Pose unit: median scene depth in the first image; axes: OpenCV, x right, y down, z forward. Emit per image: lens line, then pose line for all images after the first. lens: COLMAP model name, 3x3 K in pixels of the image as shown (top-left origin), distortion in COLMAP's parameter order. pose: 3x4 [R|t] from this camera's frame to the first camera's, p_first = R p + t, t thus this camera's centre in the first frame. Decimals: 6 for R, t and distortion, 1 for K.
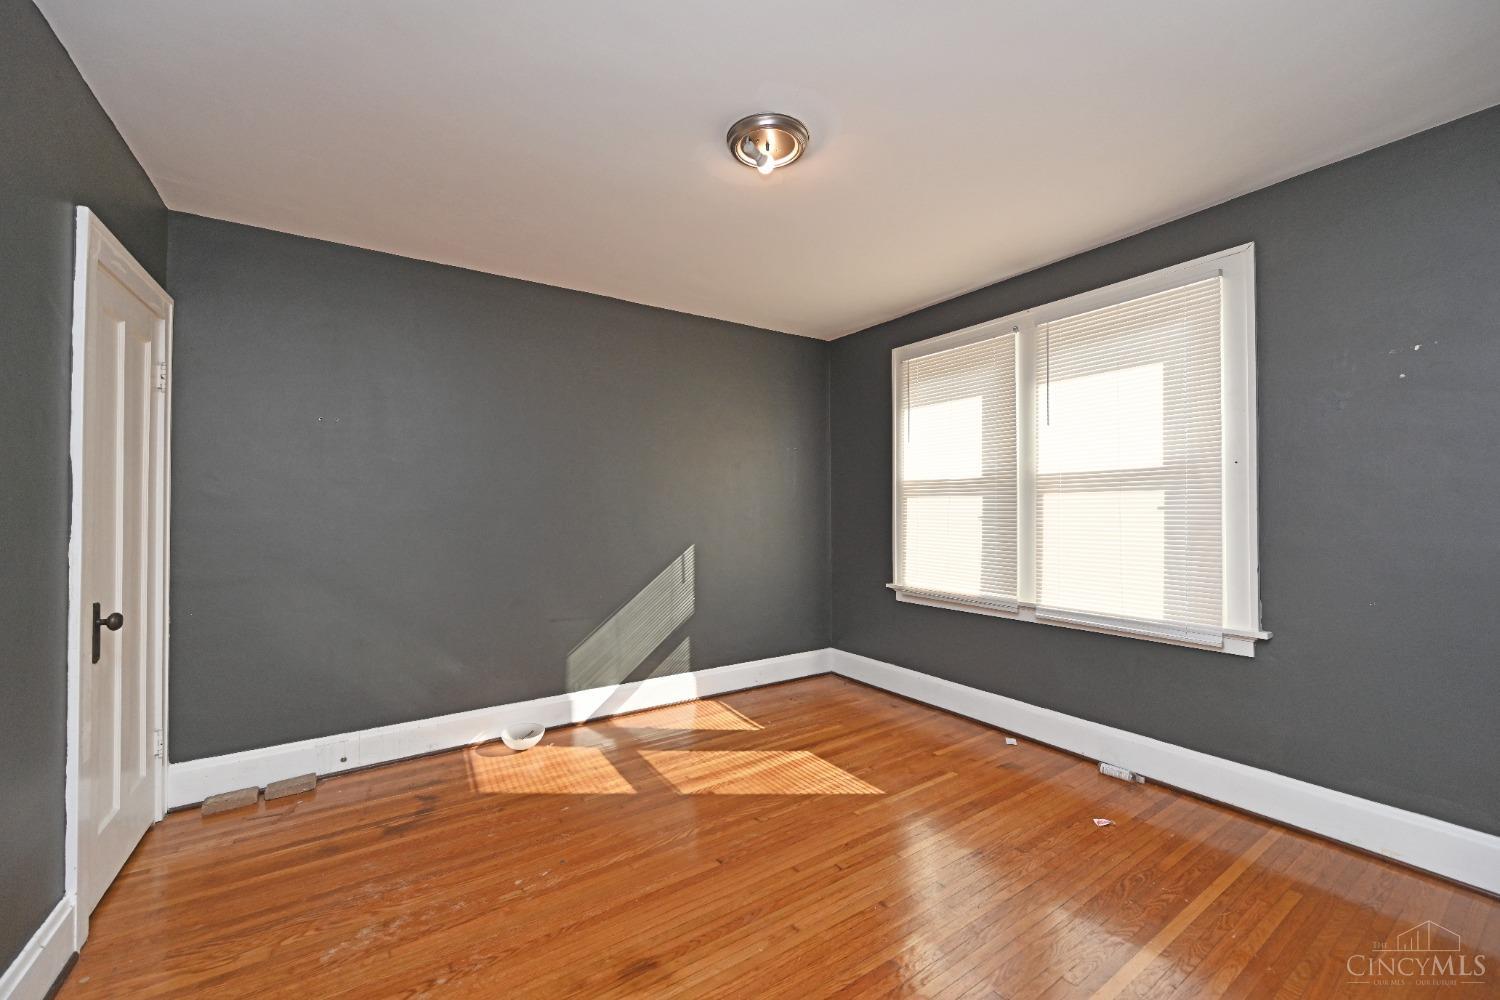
lens RADIAL K [[581.8, 0, 759.2], [0, 581.8, 509.4], [0, 0, 1]] dist [-0.002032, -0.000265]
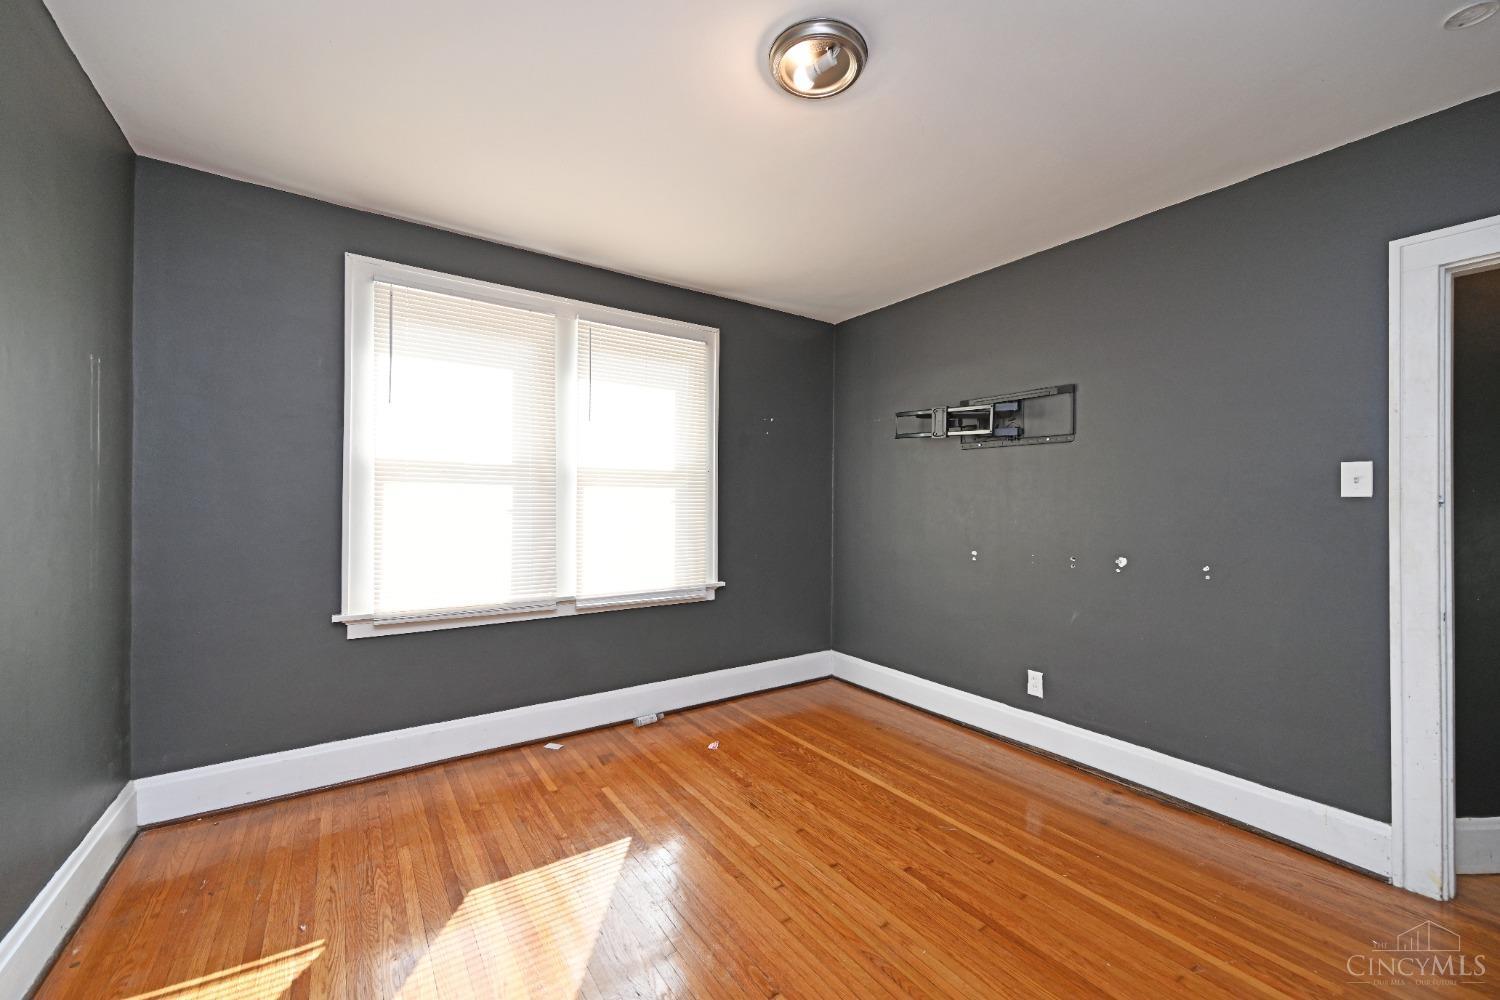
lens RADIAL K [[581.8, 0, 746.2], [0, 581.8, 505.3], [0, 0, 1]] dist [-0.002032, -0.000265]
pose [[0.006985, 0.001812, 0.999974, -0.544825], [-0.006073, 0.999980, -0.001769, 0.006416], [-0.999957, -0.006060, 0.006996, 0.723126]]
